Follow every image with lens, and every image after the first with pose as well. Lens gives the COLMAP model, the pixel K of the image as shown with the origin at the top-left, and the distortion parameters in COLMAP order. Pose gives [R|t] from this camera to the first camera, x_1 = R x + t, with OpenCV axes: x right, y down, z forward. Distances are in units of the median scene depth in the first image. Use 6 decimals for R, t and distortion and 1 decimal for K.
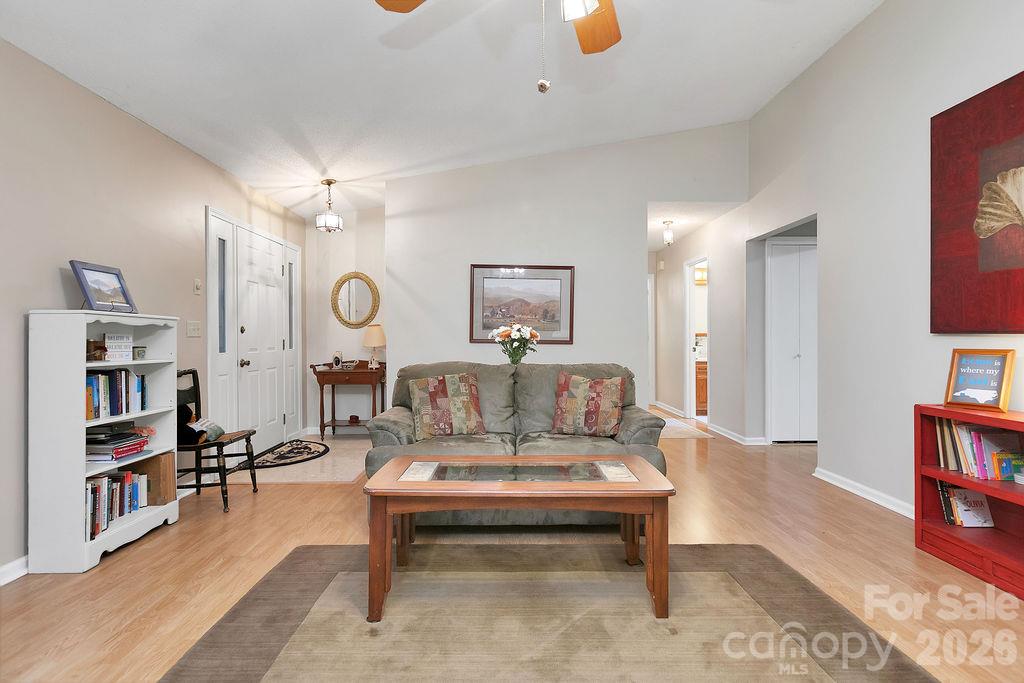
lens RADIAL K [[521.1, 0, 516.3], [0, 521.1, 338.0], [0, 0, 1]] dist [0.001083, 0.000325]
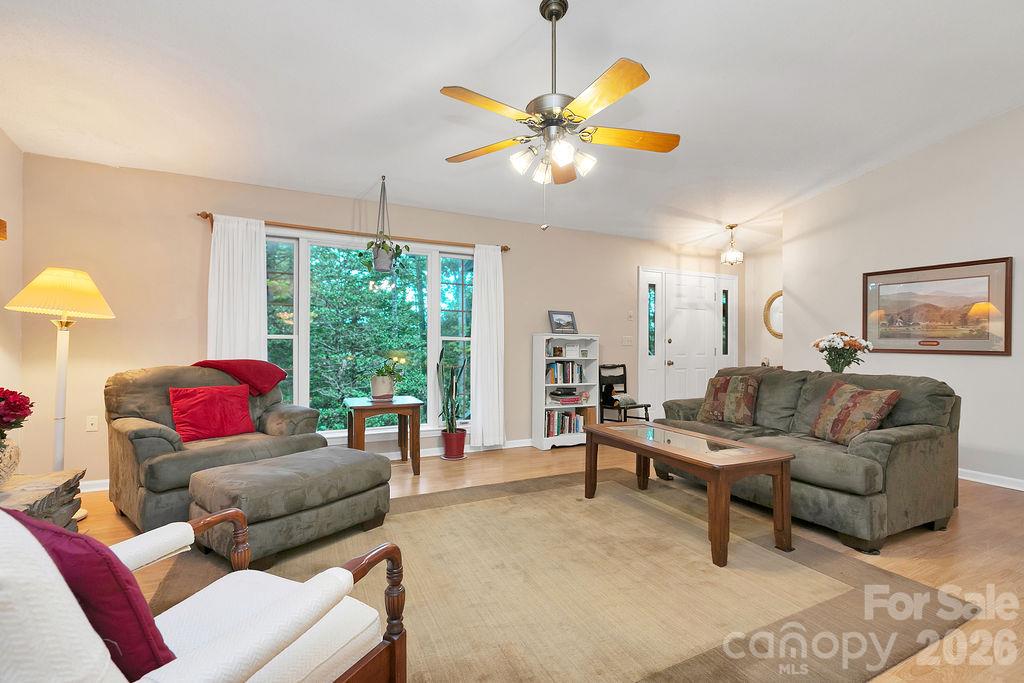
lens RADIAL K [[461.4, 0, 512.8], [0, 461.4, 345.9], [0, 0, 1]] dist [0.004204, -0.000819]
pose [[0.412440, 0.002985, -0.910980, 0.730627], [-0.004812, 0.999988, 0.001098, -0.001121], [0.910972, 0.003931, 0.412449, 0.047371]]
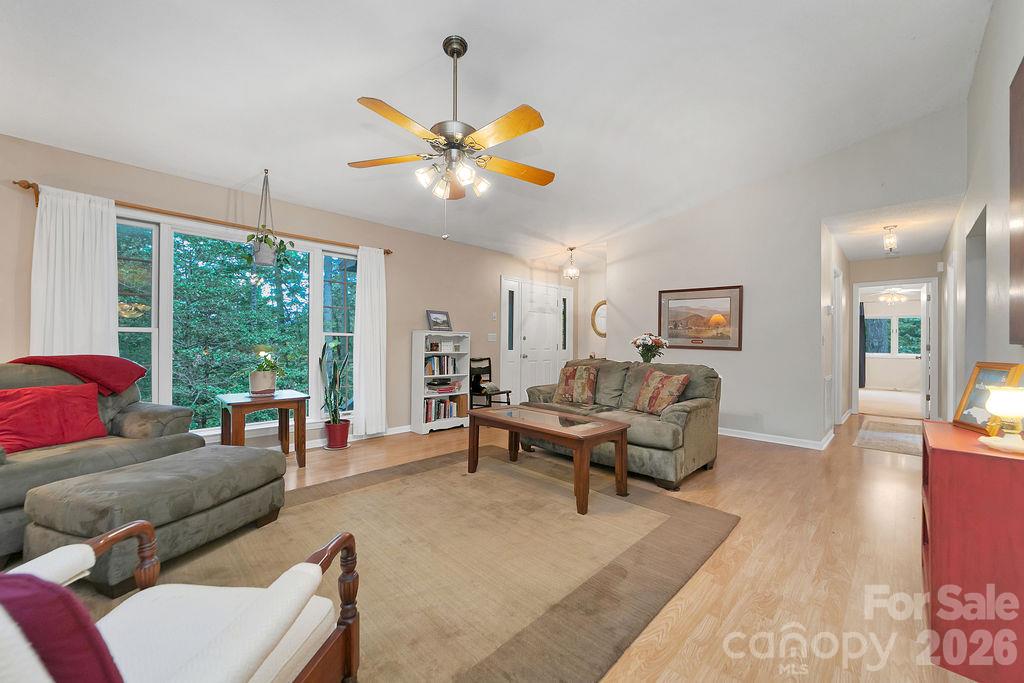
lens RADIAL K [[402.5, 0, 513.1], [0, 402.5, 344.3], [0, 0, 1]] dist [-0.010643, 0.003794]
pose [[0.692111, 0.012155, -0.721689, 0.687253], [-0.011936, 0.999914, 0.005394, -0.002324], [0.721693, 0.004881, 0.692197, -0.022458]]
